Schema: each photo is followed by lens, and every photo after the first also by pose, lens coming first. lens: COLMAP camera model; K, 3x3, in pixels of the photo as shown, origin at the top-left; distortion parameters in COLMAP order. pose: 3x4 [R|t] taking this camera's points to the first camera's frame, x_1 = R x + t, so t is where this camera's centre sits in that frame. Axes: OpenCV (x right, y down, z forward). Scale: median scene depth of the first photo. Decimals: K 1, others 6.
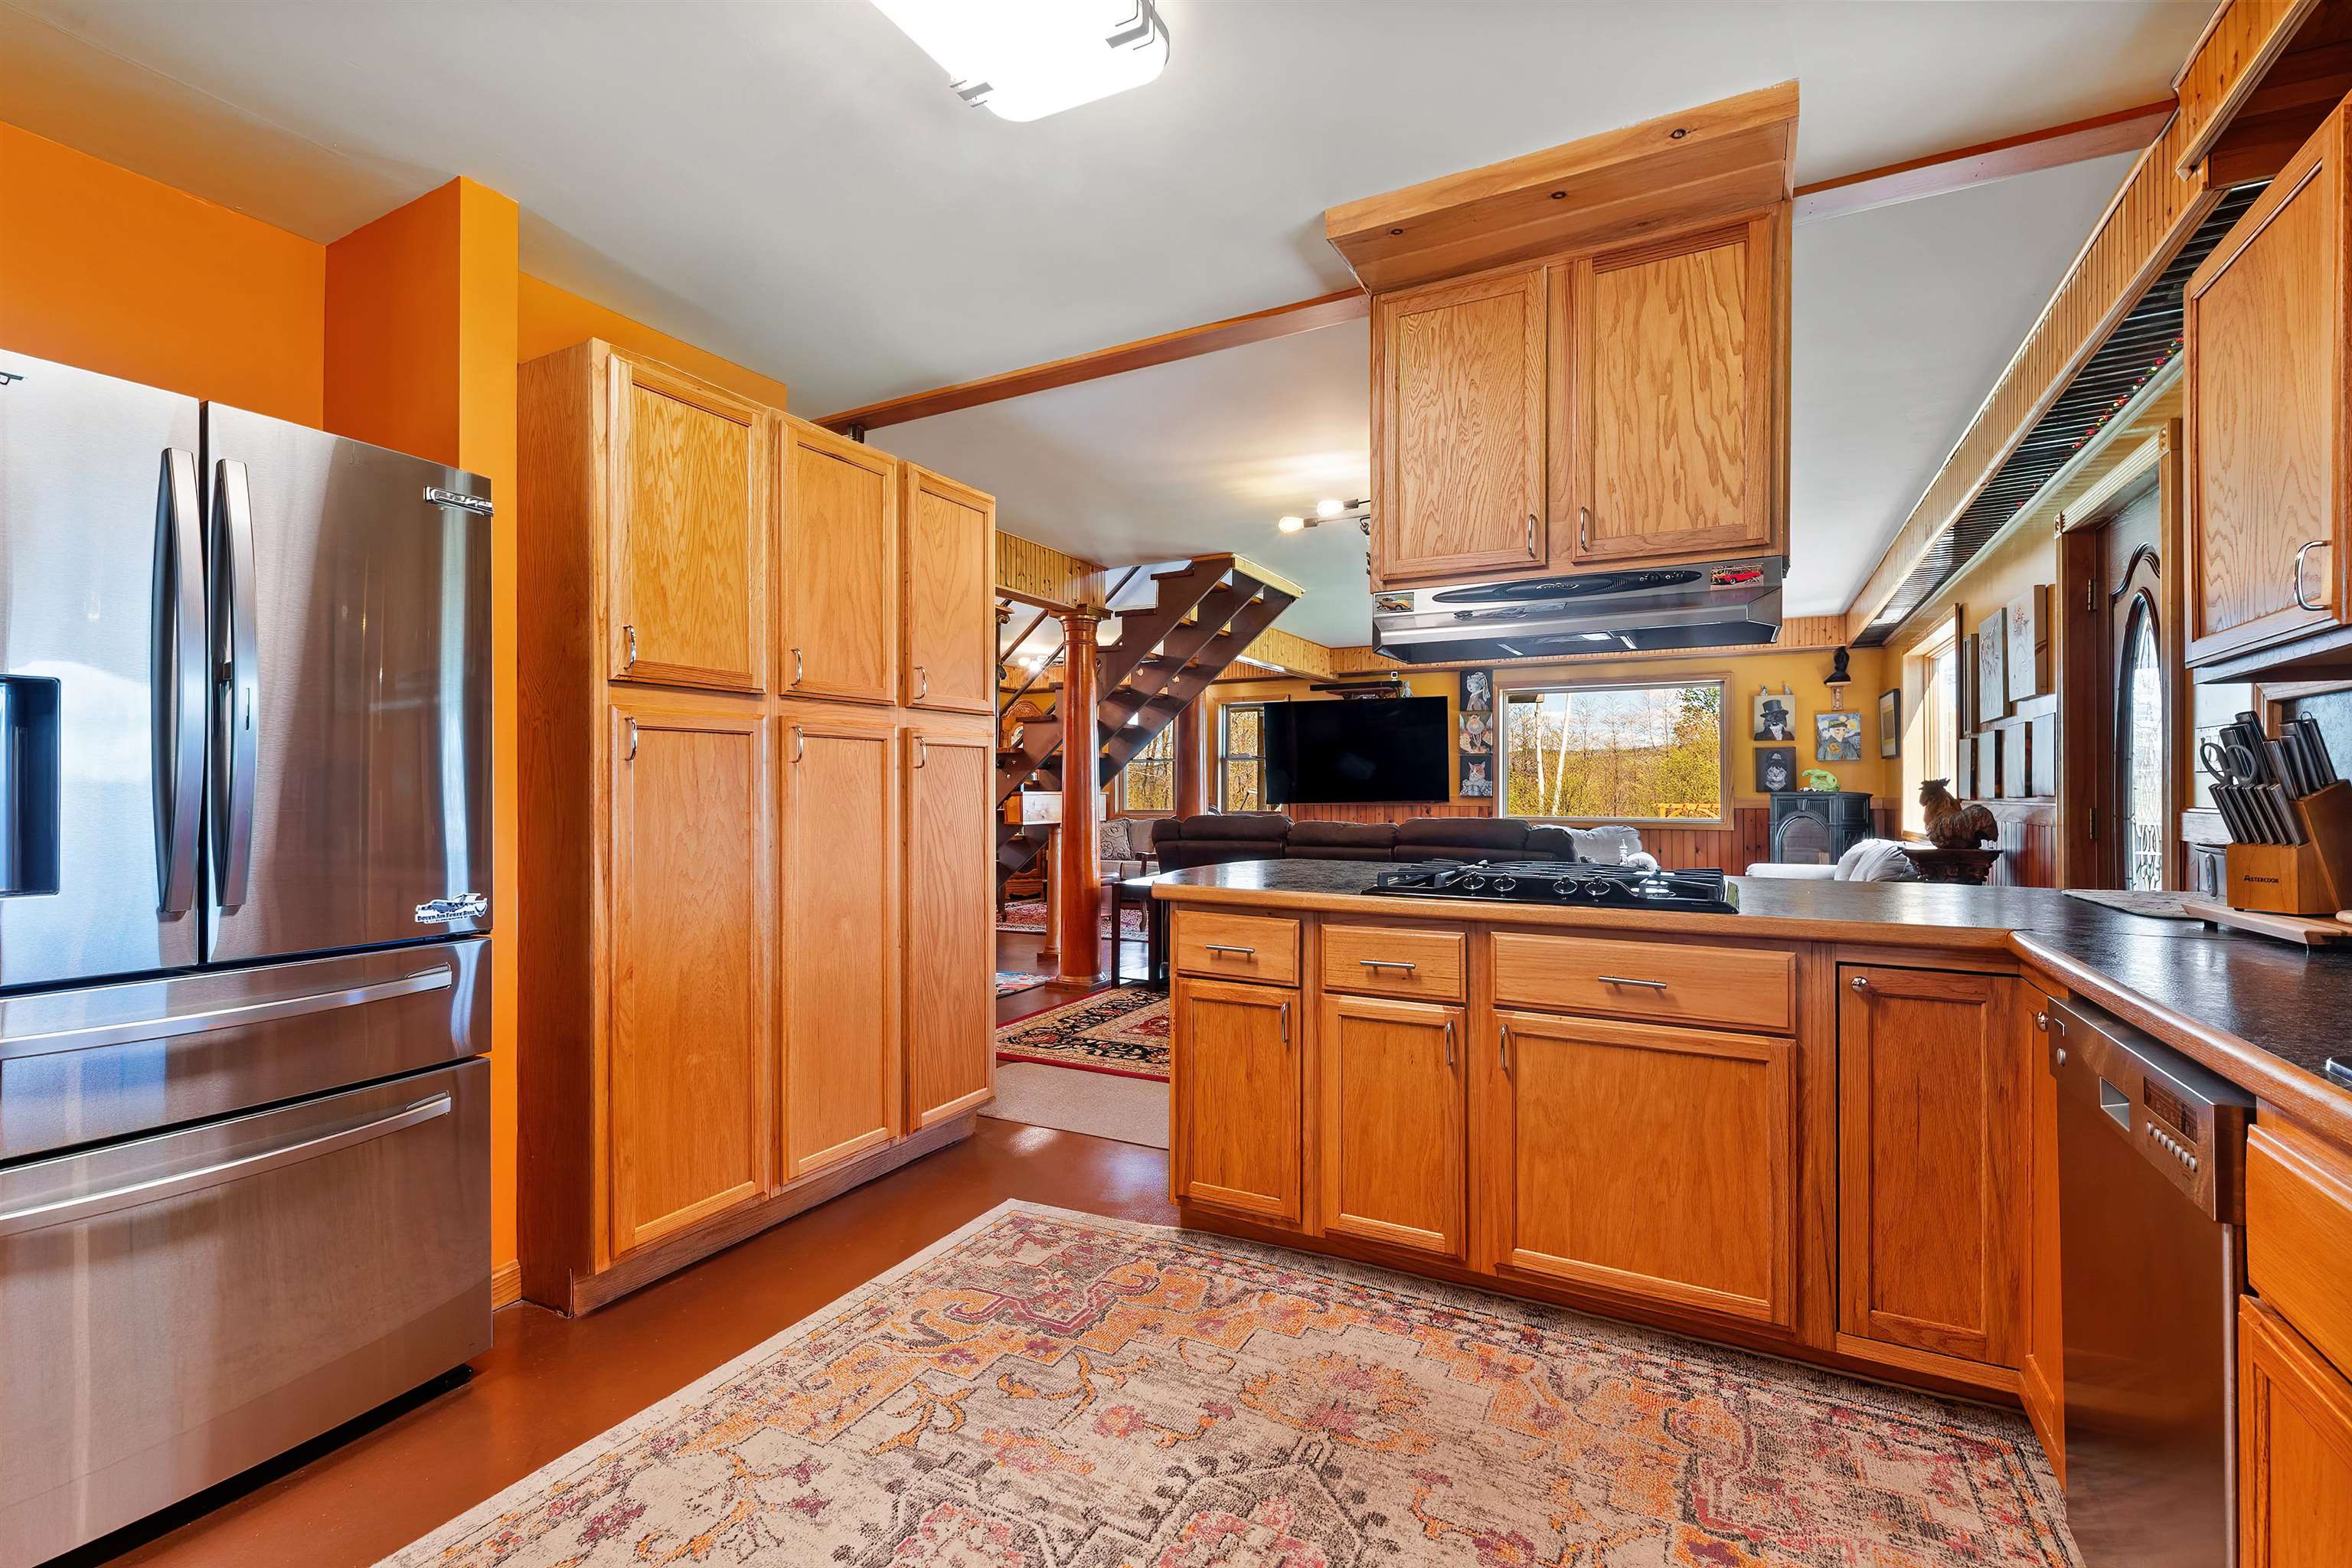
lens RADIAL K [[1053.0, 0, 1209.9], [0, 1053.0, 784.4], [0, 0, 1]] dist [0.020054, -0.005601]
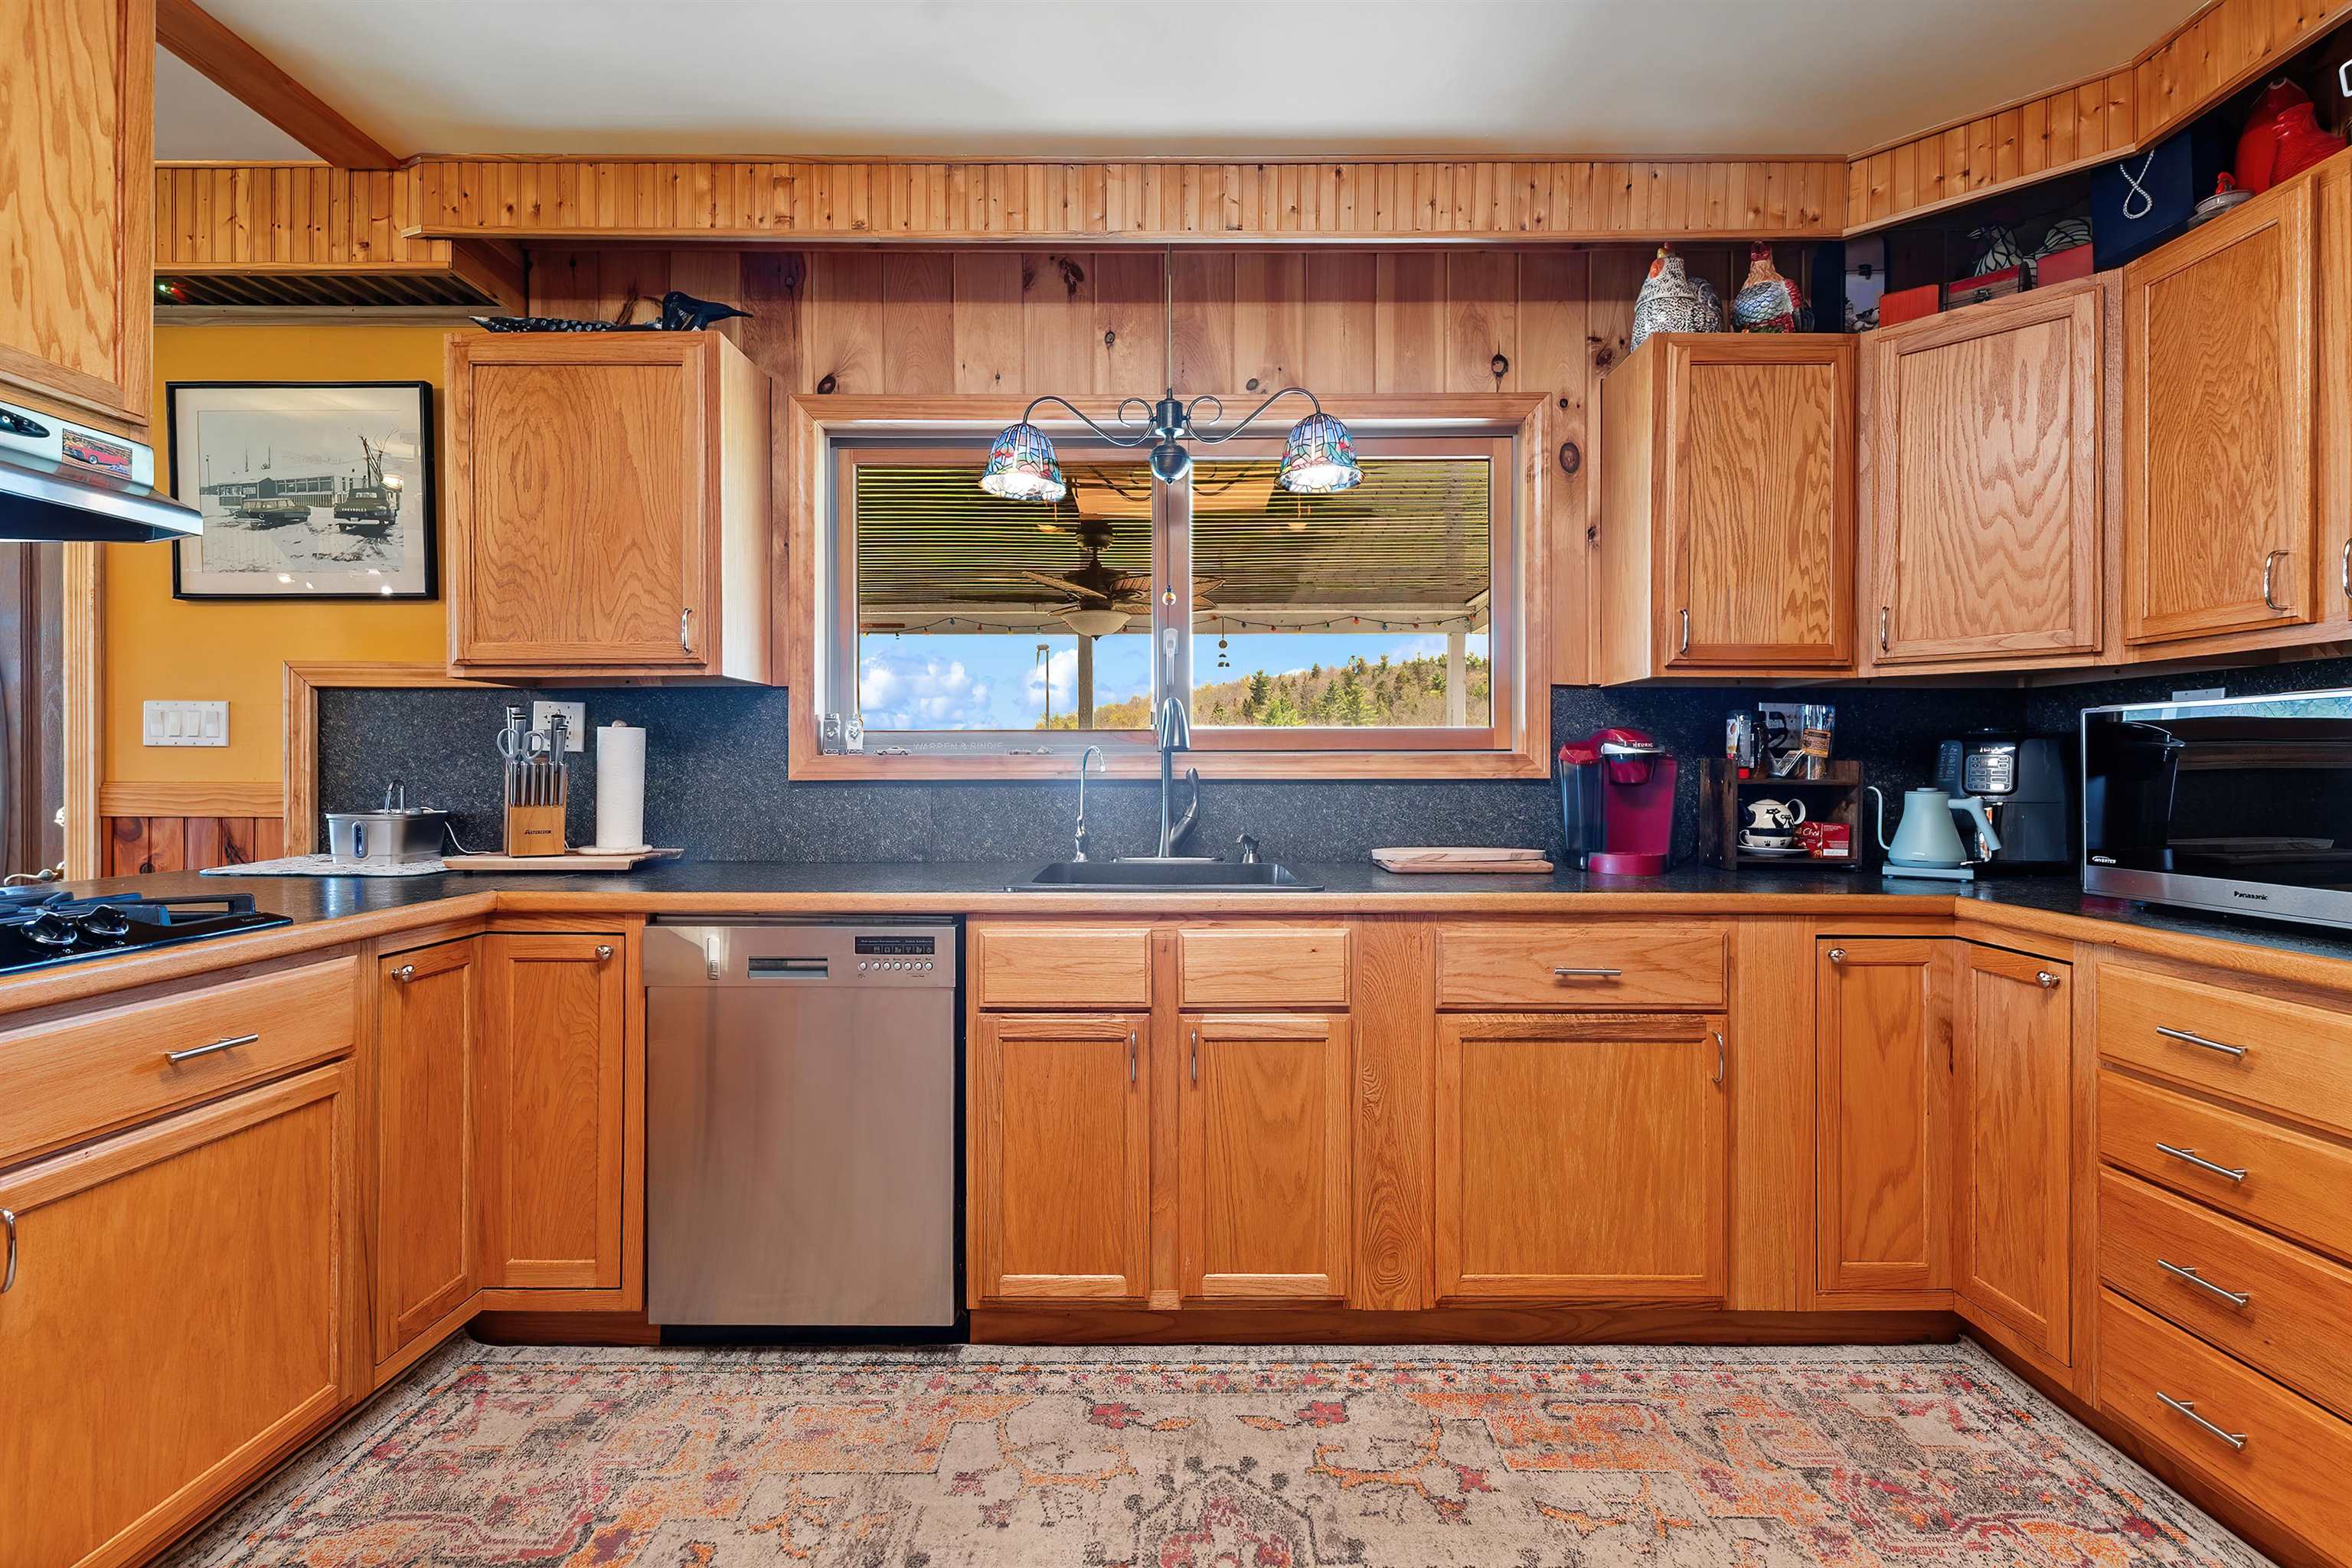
lens RADIAL K [[1053.0, 0, 1161.5], [0, 1053.0, 771.7], [0, 0, 1]] dist [0.020054, -0.005601]
pose [[-0.431338, -0.006780, 0.902165, -0.403739], [-0.008930, 0.999955, 0.003246, 0.001741], [-0.902146, -0.006656, -0.431379, 0.629222]]
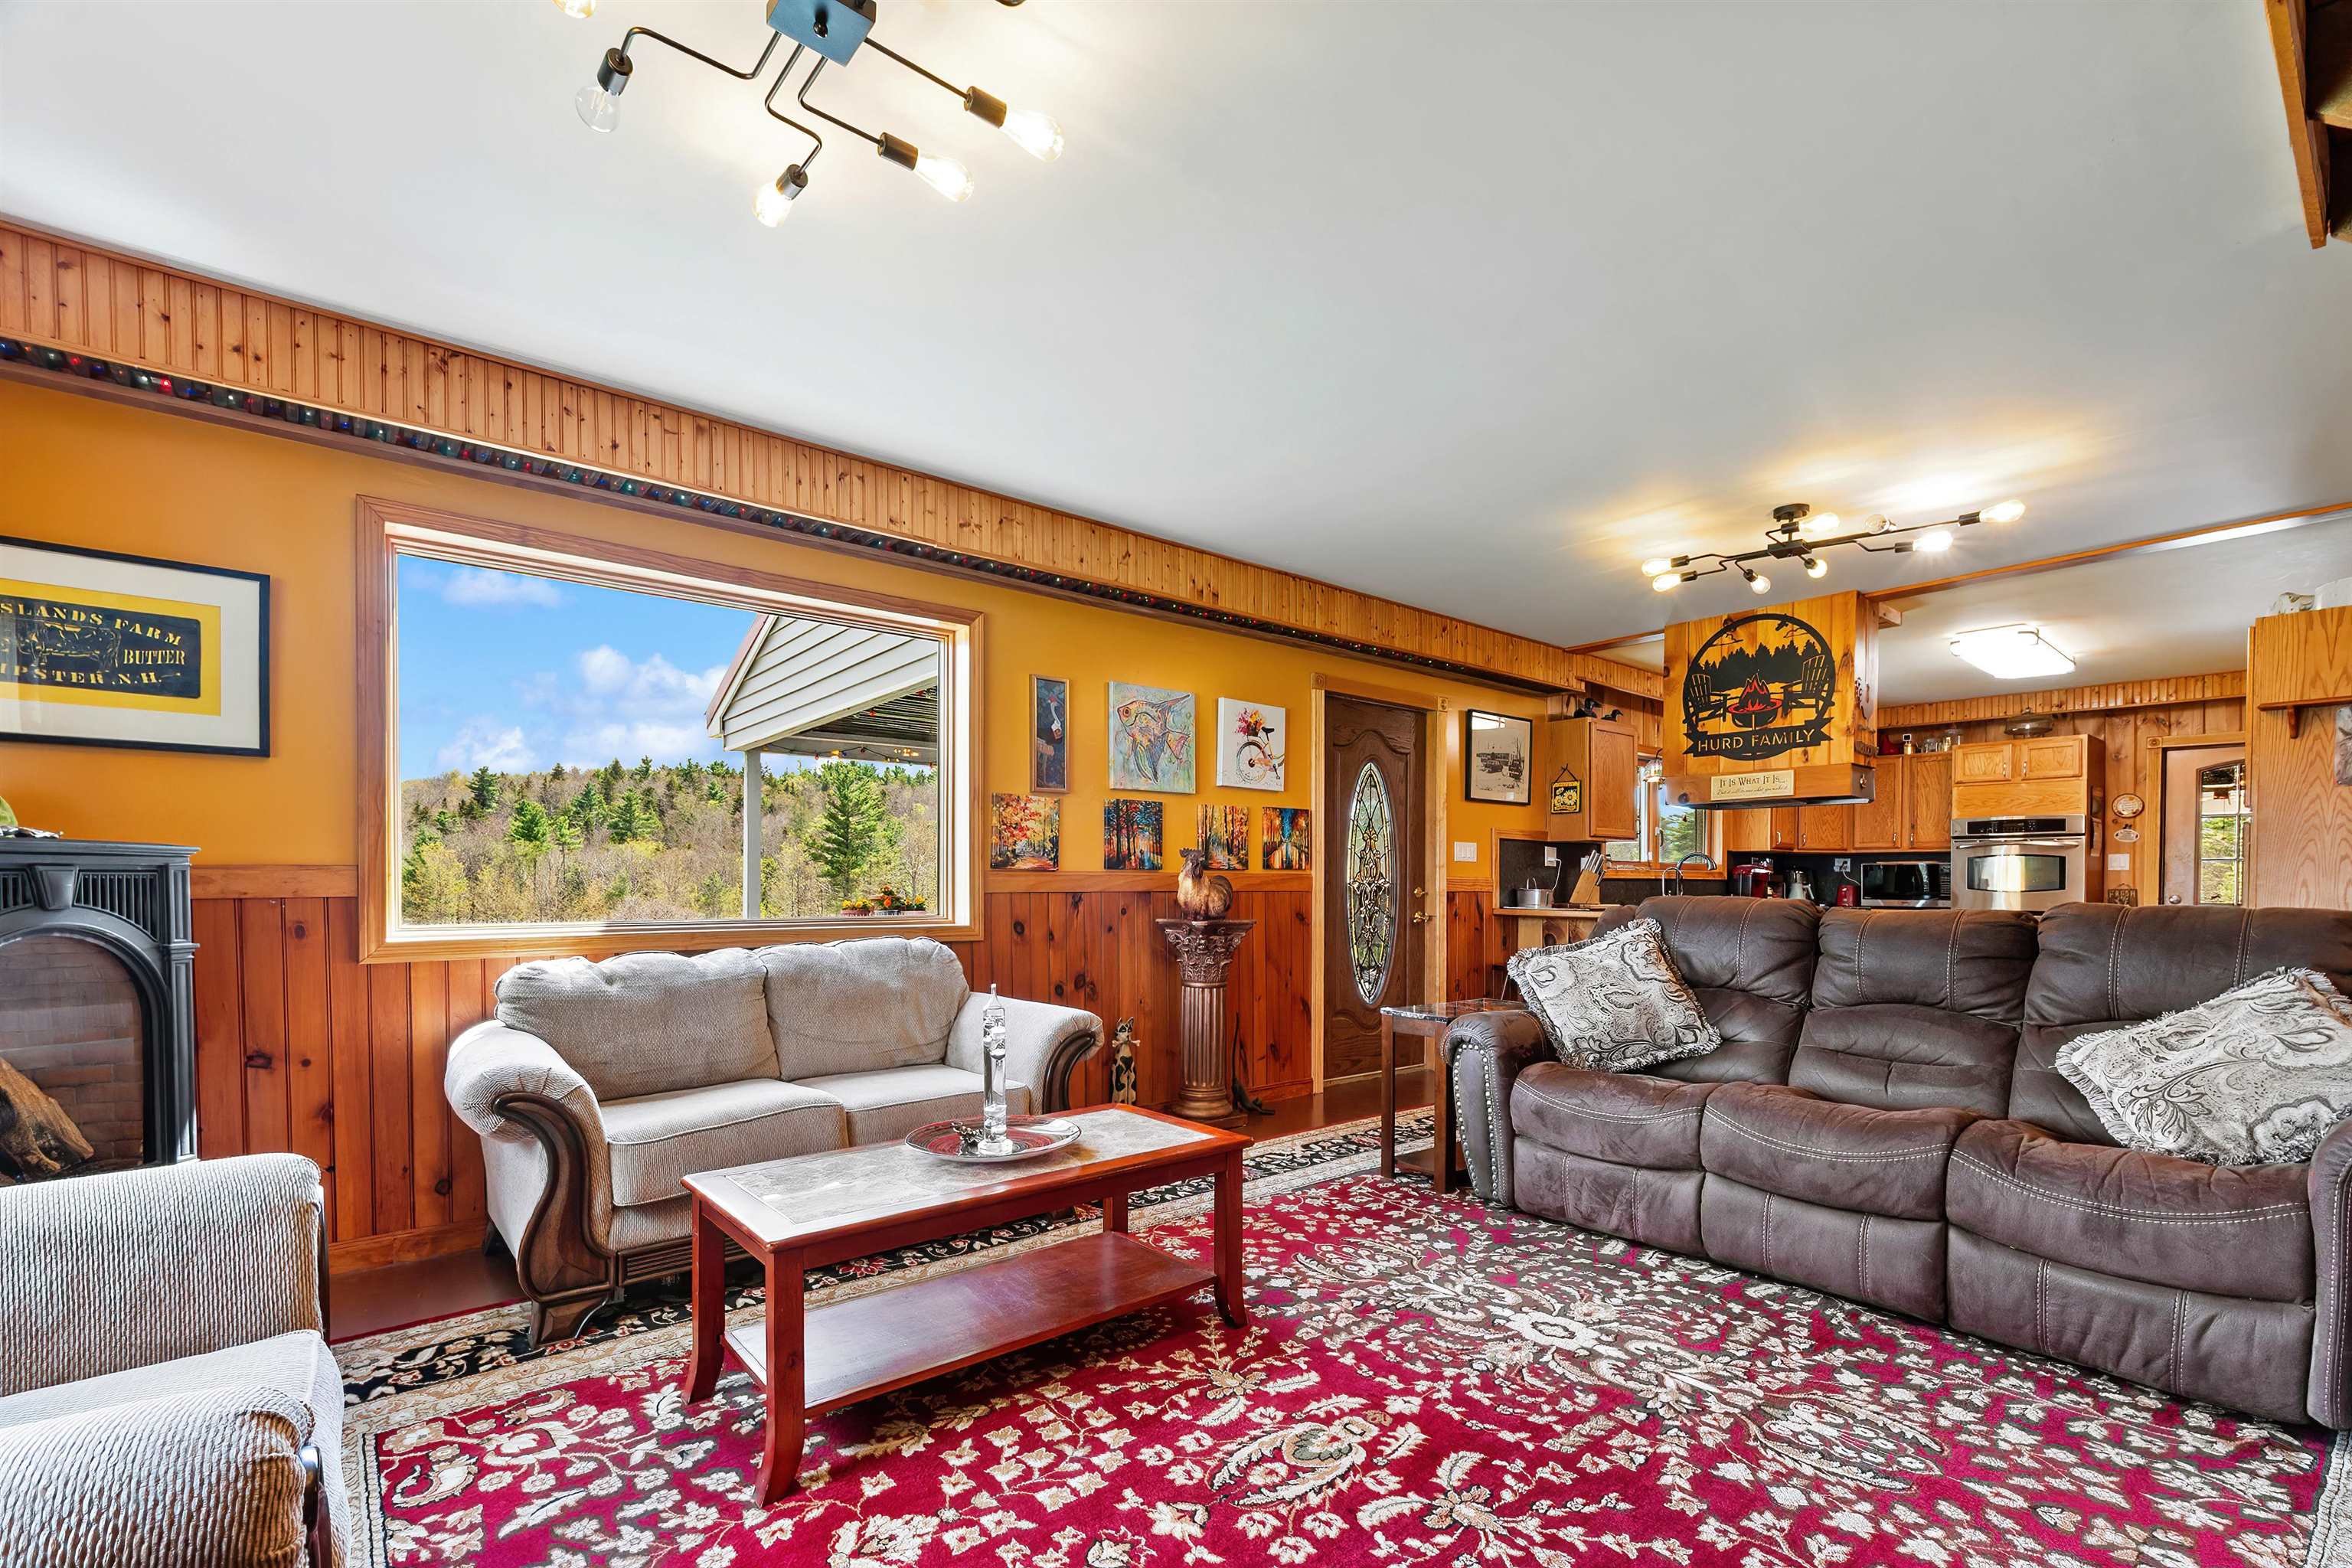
lens RADIAL K [[1053.0, 0, 1194.3], [0, 1053.0, 886.3], [0, 0, 1]] dist [0.020054, -0.005601]
pose [[-0.912490, -0.005980, 0.409056, 0.555255], [-0.008064, 0.999962, -0.003368, 0.058525], [-0.409020, -0.006372, -0.912503, 3.606608]]
